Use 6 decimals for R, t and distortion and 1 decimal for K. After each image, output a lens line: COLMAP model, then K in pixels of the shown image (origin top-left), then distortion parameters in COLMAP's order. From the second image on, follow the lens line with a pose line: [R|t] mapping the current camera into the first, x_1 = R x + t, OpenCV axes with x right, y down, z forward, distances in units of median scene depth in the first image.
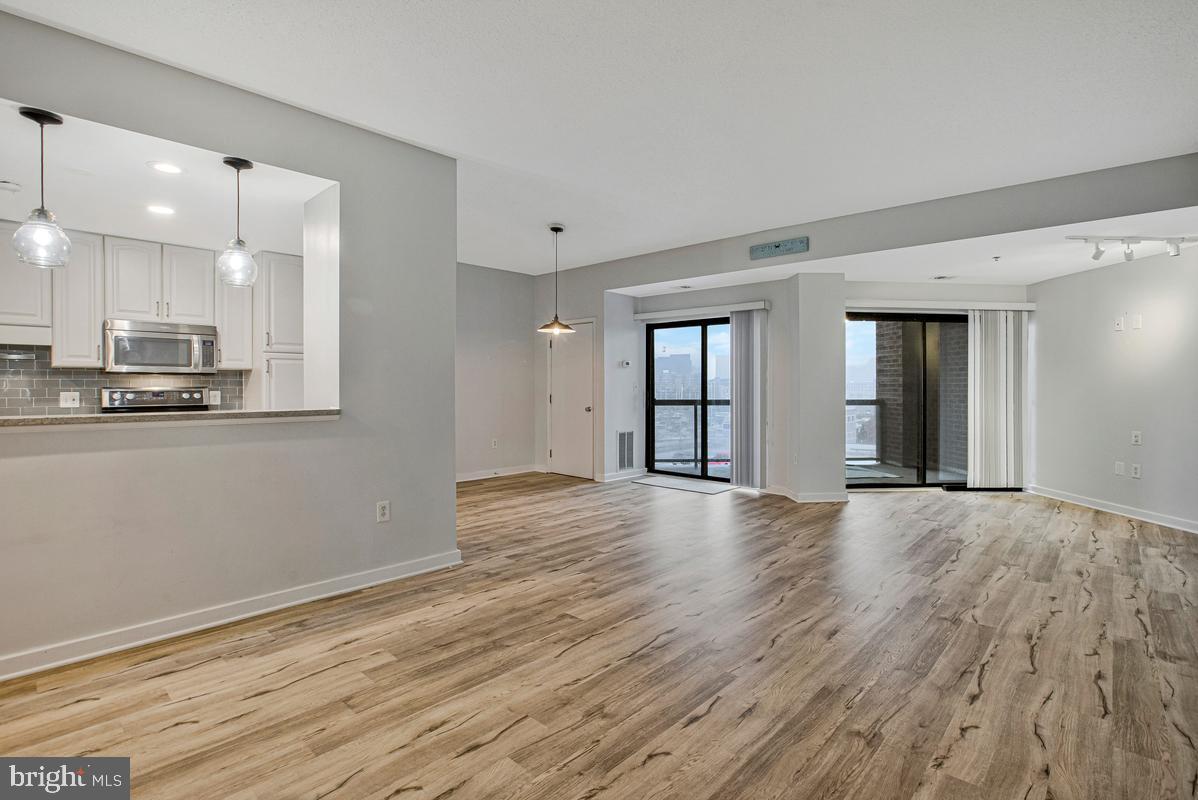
lens RADIAL K [[568.3, 0, 613.1], [0, 568.3, 391.4], [0, 0, 1]] dist [-0.037933, 0.012398]
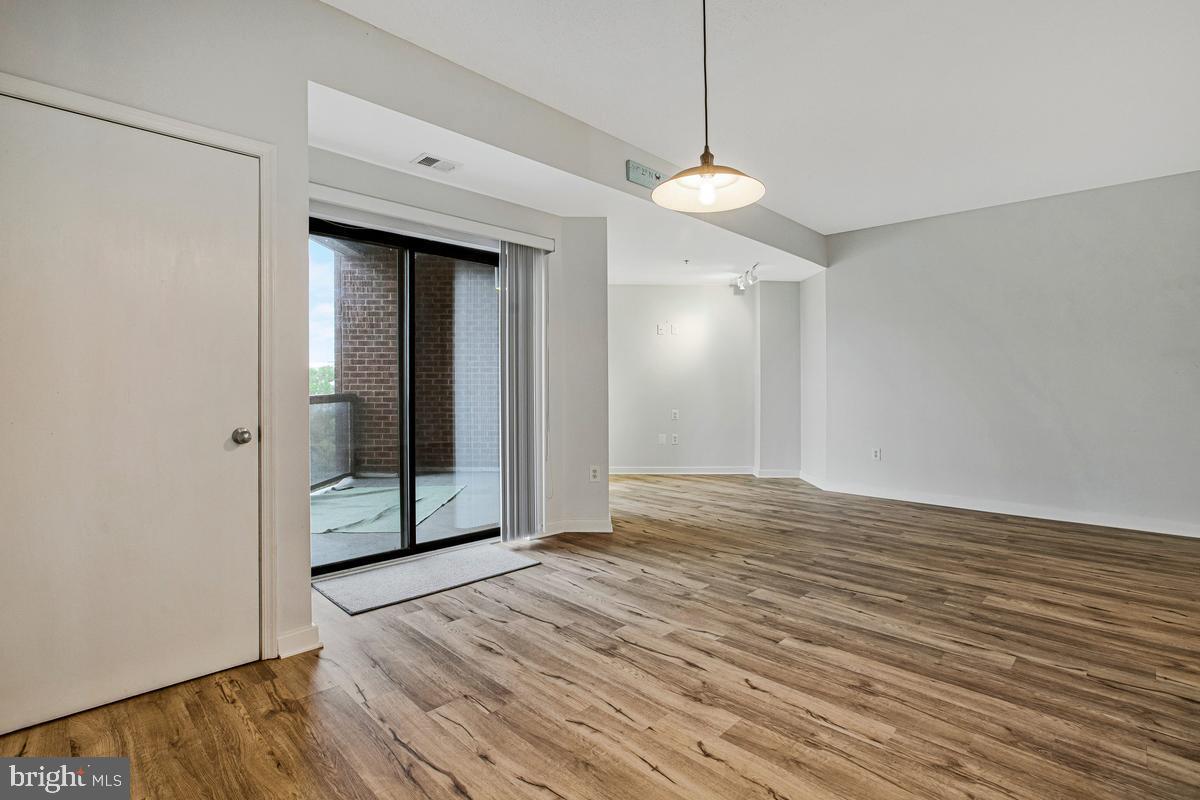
lens RADIAL K [[569.3, 0, 614.1], [0, 569.3, 391.3], [0, 0, 1]] dist [-0.037933, 0.012398]
pose [[0.029071, -0.011862, 0.999507, -0.570849], [0.005296, 0.999917, 0.011713, 0.010149], [-0.999563, 0.004953, 0.029131, 1.364815]]
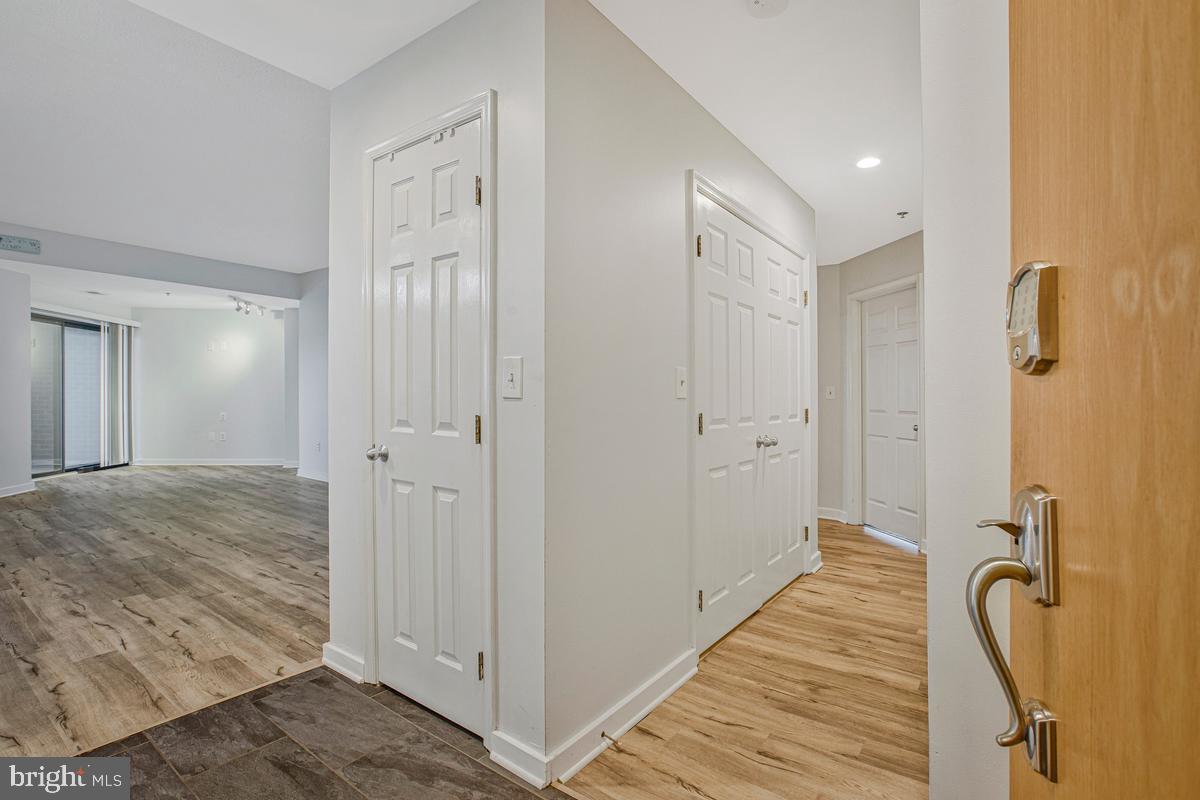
lens RADIAL K [[566.4, 0, 580.3], [0, 566.4, 404.6], [0, 0, 1]] dist [-0.036652, 0.011615]
pose [[-0.076347, -0.021313, 0.996853, -0.986983], [0.003267, 0.999761, 0.021626, 0.020713], [-0.997076, 0.004907, -0.076260, 0.075474]]
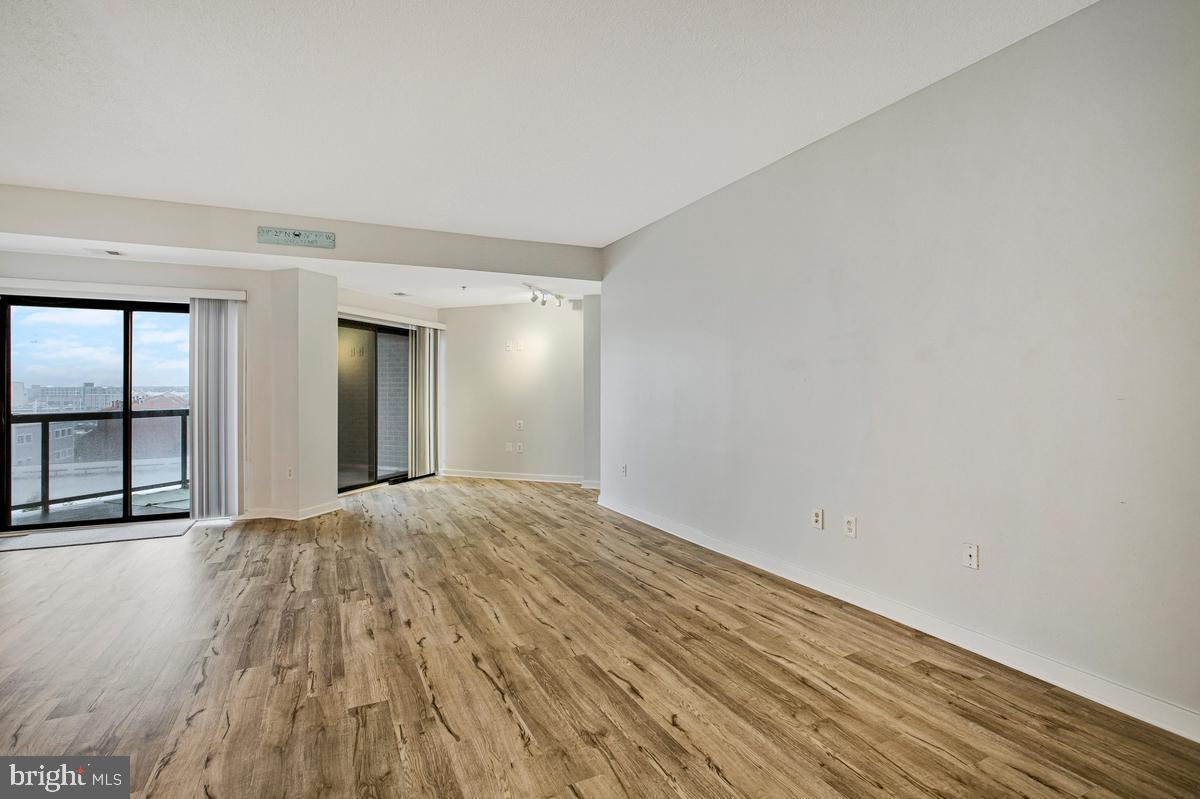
lens RADIAL K [[562.9, 0, 592.3], [0, 562.9, 389.2], [0, 0, 1]] dist [-0.079051, 0.048382]
pose [[0.376837, -0.002596, 0.926276, -0.441672], [0.013271, 0.999909, -0.002596, -0.006699], [-0.926184, 0.013271, 0.376837, 0.321011]]
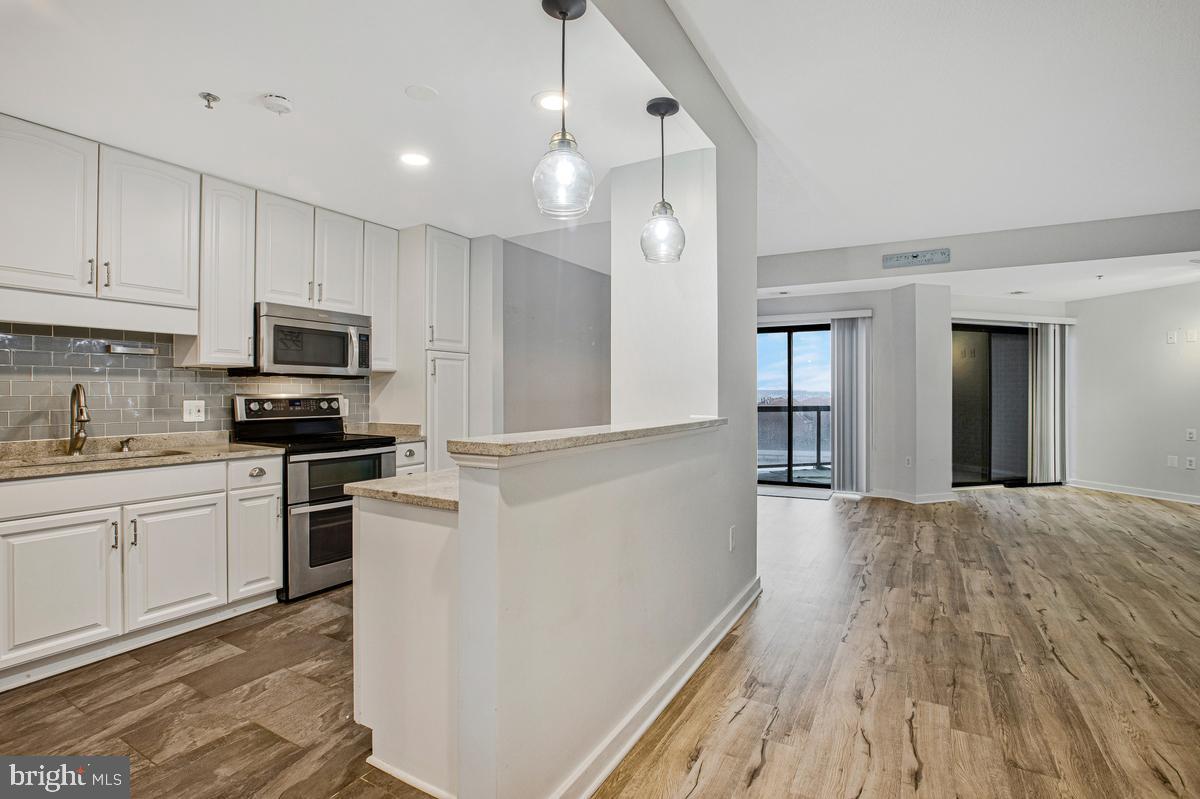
lens RADIAL K [[569.3, 0, 614.1], [0, 569.3, 390.8], [0, 0, 1]] dist [-0.037933, 0.012398]
pose [[0.973063, -0.001850, 0.230532, -0.634374], [0.005585, 0.999863, -0.015551, 0.003283], [-0.230472, 0.016419, 0.972940, 0.166087]]
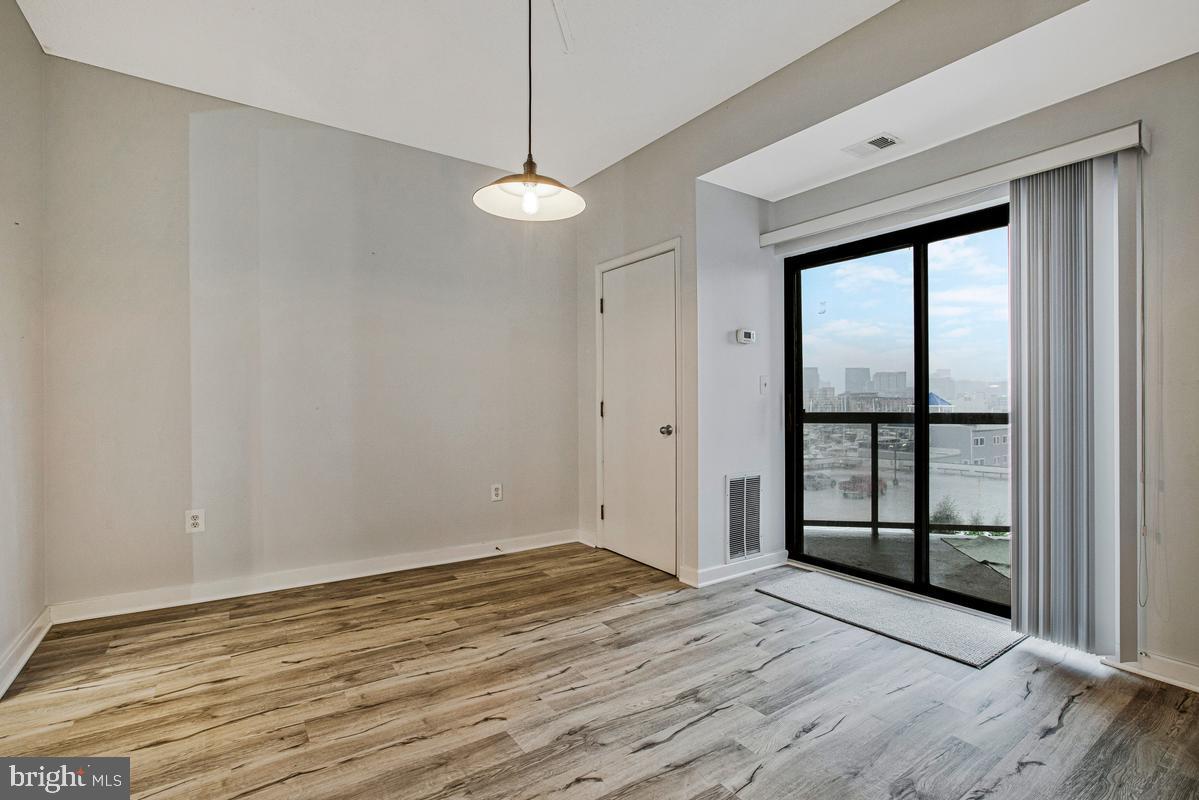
lens RADIAL K [[558.1, 0, 604.8], [0, 558.1, 400.3], [0, 0, 1]] dist [-0.035834, 0.010662]
pose [[0.974472, -0.001925, -0.224499, 0.022986], [-0.000601, 0.999937, -0.011183, 0.017199], [0.224507, 0.011032, 0.974410, 0.889831]]
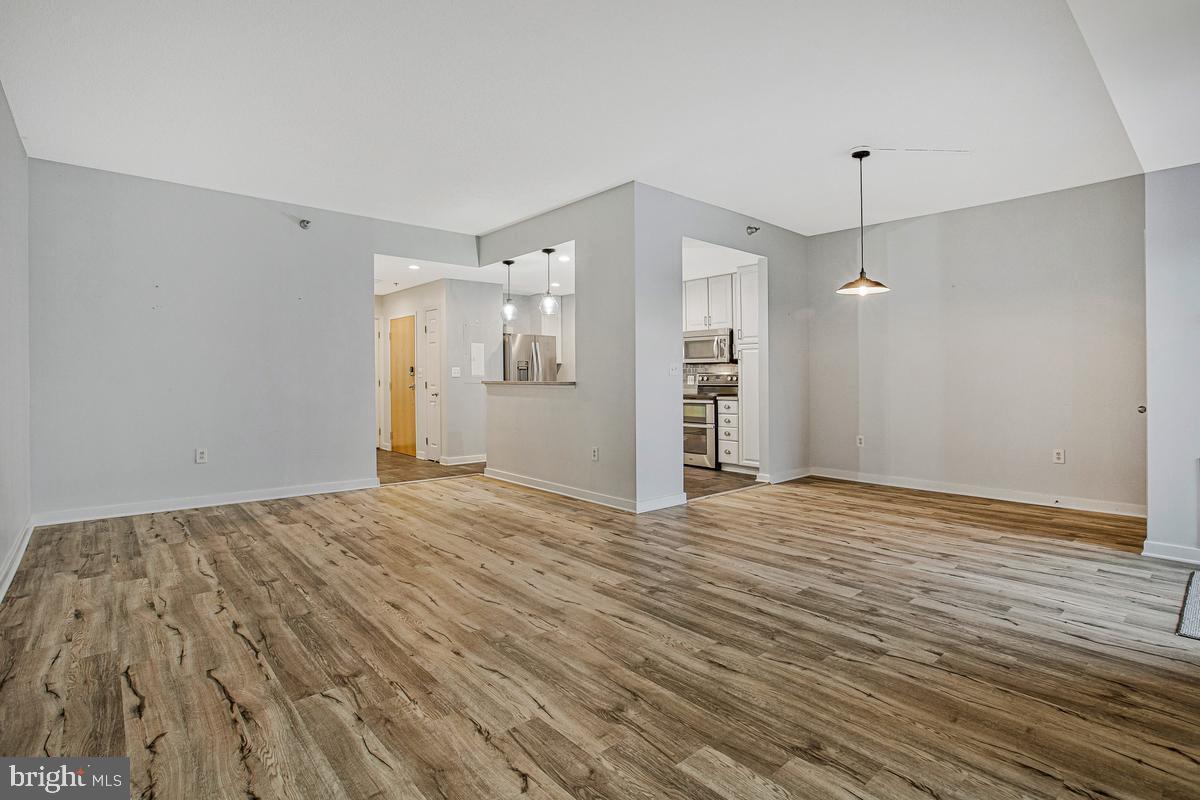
lens RADIAL K [[593.1, 0, 605.8], [0, 593.1, 381.1], [0, 0, 1]] dist [-0.054334, 0.017971]
pose [[-0.115631, -0.004448, -0.993282, 0.906058], [-0.013457, 0.999905, -0.002911, 0.024426], [0.993201, 0.013030, -0.115680, 0.982252]]
